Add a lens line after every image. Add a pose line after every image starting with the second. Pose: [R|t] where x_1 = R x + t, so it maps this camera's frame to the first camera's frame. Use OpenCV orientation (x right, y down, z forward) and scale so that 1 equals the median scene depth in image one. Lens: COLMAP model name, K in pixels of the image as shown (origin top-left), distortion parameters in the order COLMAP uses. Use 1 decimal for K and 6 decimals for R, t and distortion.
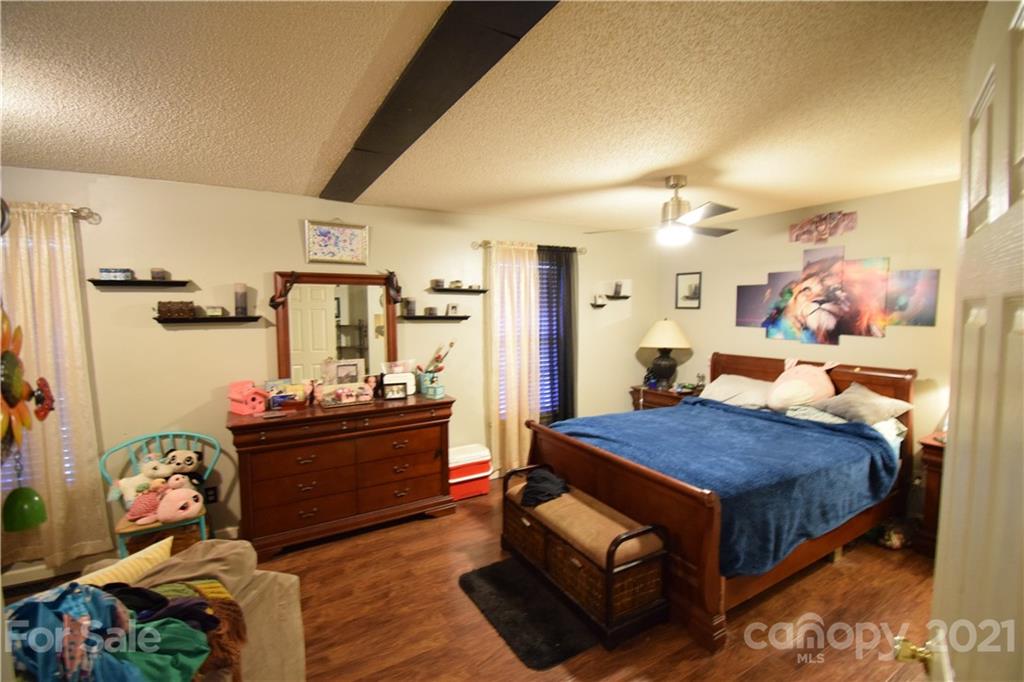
lens RADIAL K [[450.6, 0, 512.0], [0, 450.6, 341.0], [0, 0, 1]] dist [0.016001, -0.024097]
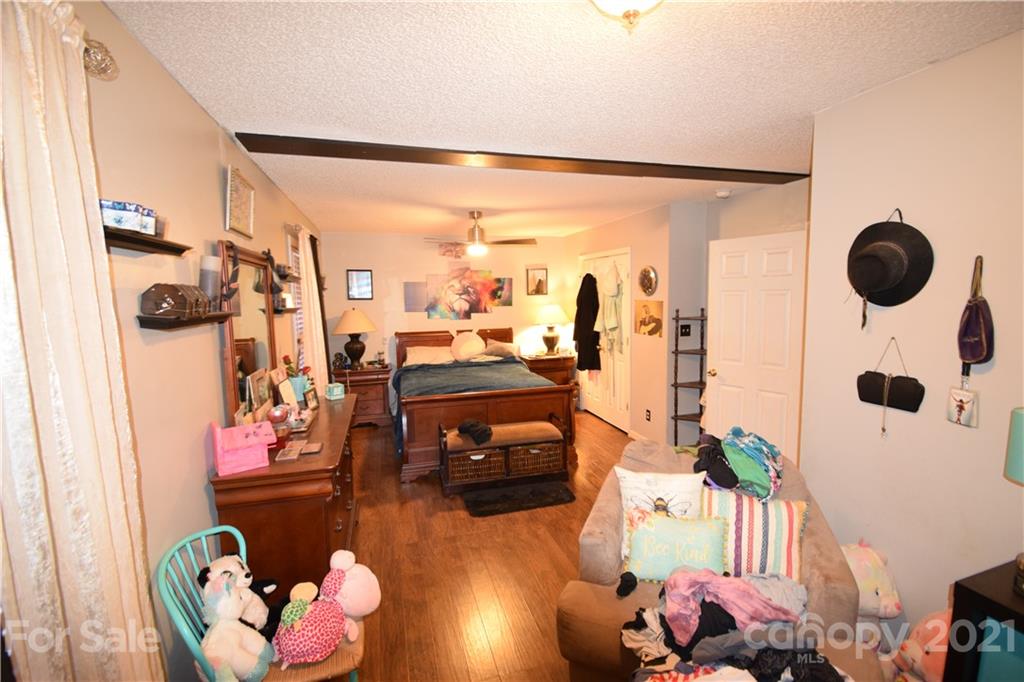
lens RADIAL K [[450.6, 0, 512.0], [0, 450.6, 341.0], [0, 0, 1]] dist [0.016001, -0.024097]
pose [[0.254770, -0.095593, 0.962265, -0.969137], [0.088007, 0.993264, 0.075372, -0.025720], [-0.962988, 0.065484, 0.261467, 0.432649]]
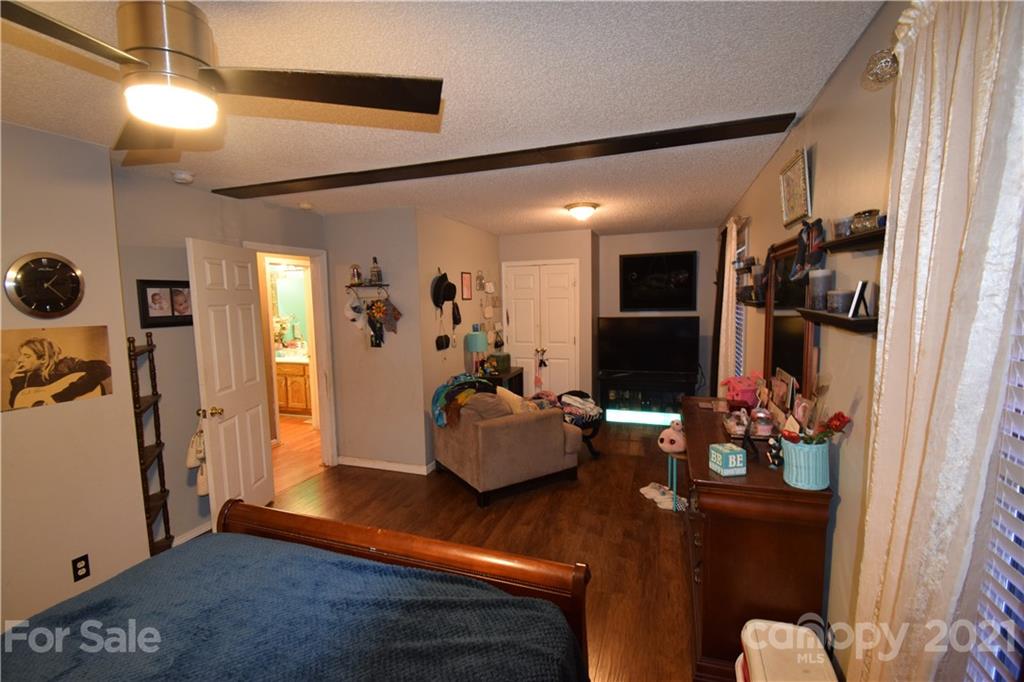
lens RADIAL K [[450.6, 0, 512.0], [0, 450.6, 341.0], [0, 0, 1]] dist [0.016001, -0.024097]
pose [[-0.762780, 0.087104, -0.640765, 0.344013], [-0.018957, 0.987449, 0.156799, -0.098407], [0.646380, 0.131750, -0.751555, 1.251774]]
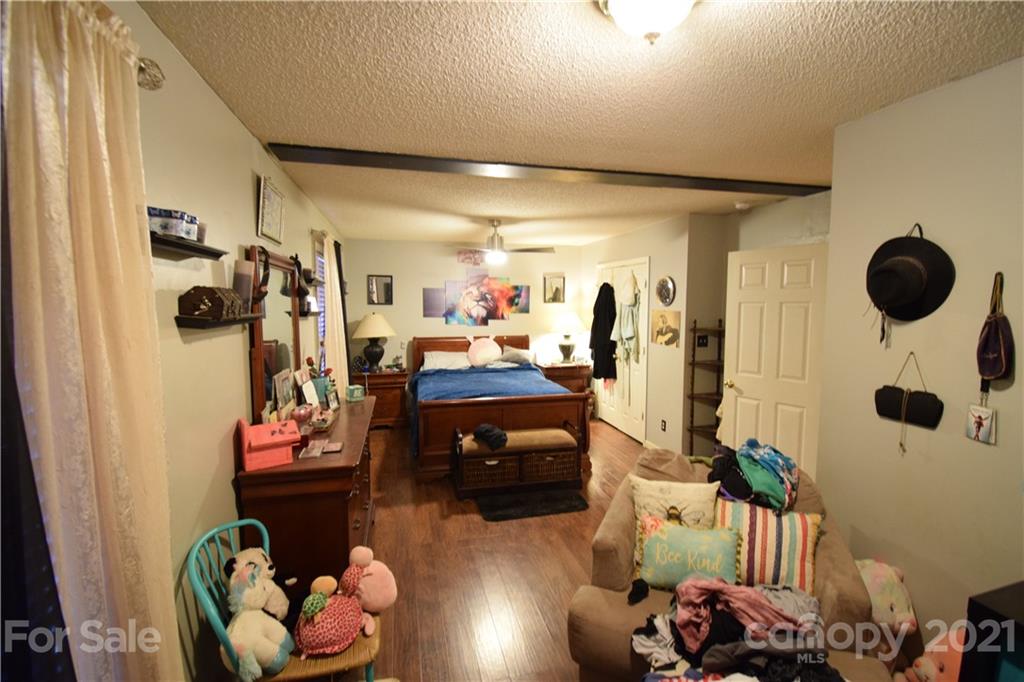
lens RADIAL K [[450.6, 0, 512.0], [0, 450.6, 341.0], [0, 0, 1]] dist [0.016001, -0.024097]
pose [[0.290128, -0.074671, 0.954070, -0.982521], [0.069032, 0.995987, 0.056960, -0.026032], [-0.954495, 0.049336, 0.294118, 0.431298]]
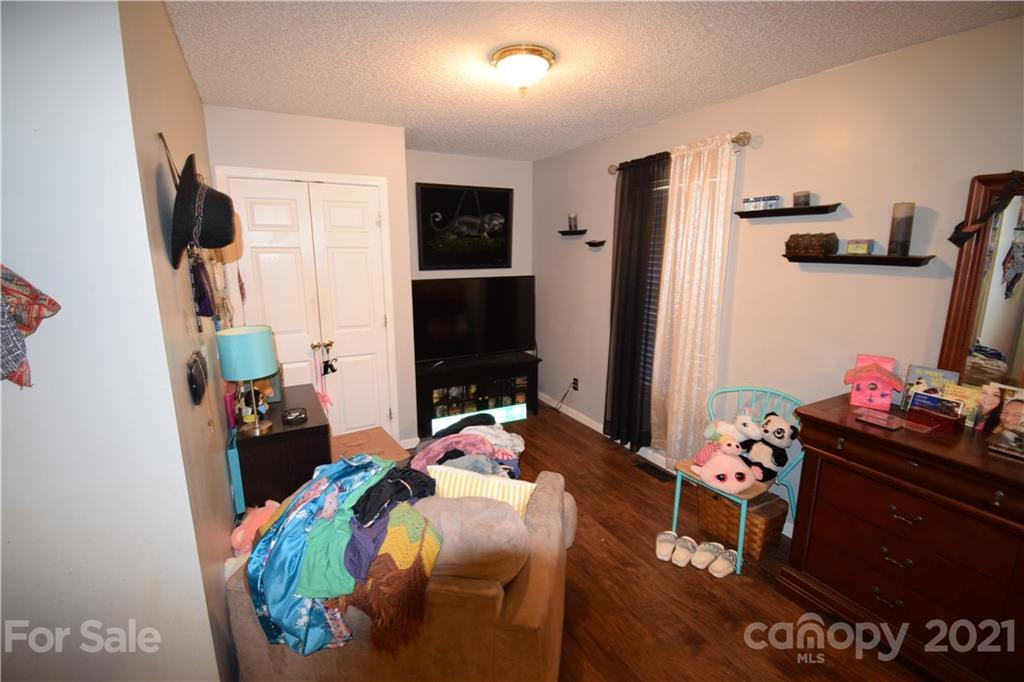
lens RADIAL K [[450.6, 0, 512.0], [0, 450.6, 341.0], [0, 0, 1]] dist [0.016001, -0.024097]
pose [[-0.041575, 0.212190, -0.976344, 0.058060], [-0.072216, 0.973994, 0.214755, -0.032202], [0.996522, 0.079437, -0.025171, 0.445346]]
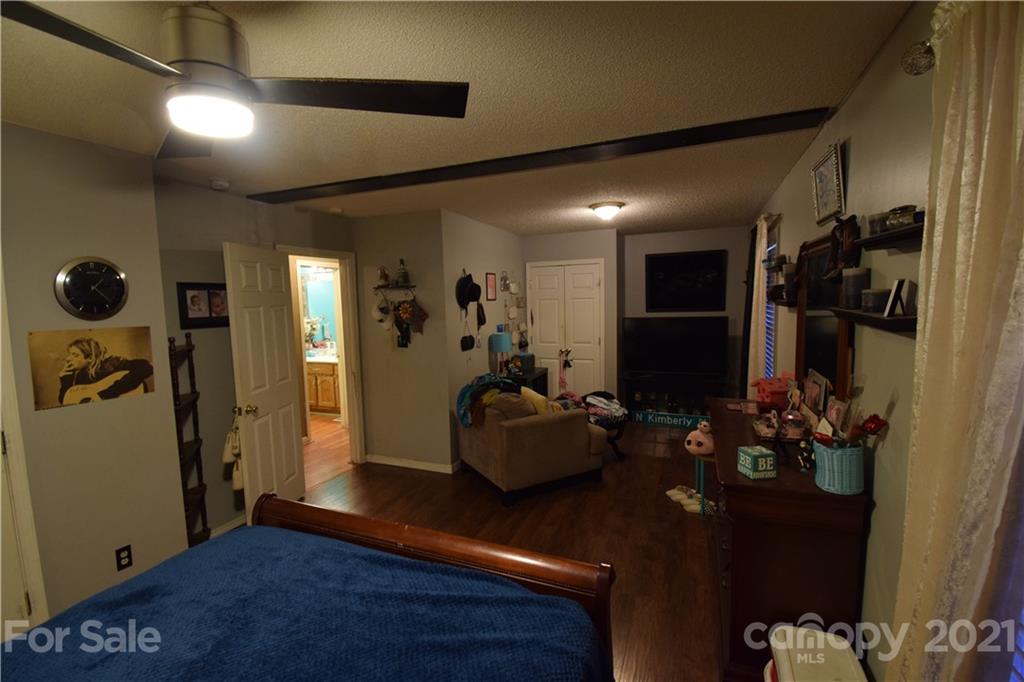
lens RADIAL K [[450.1, 0, 511.8], [0, 450.1, 341.5], [0, 0, 1]] dist [0.016611, -0.023671]
pose [[-0.796558, 0.086631, -0.598323, 0.345825], [-0.010984, 0.987443, 0.157595, -0.098397], [0.604463, 0.132105, -0.785604, 1.253647]]
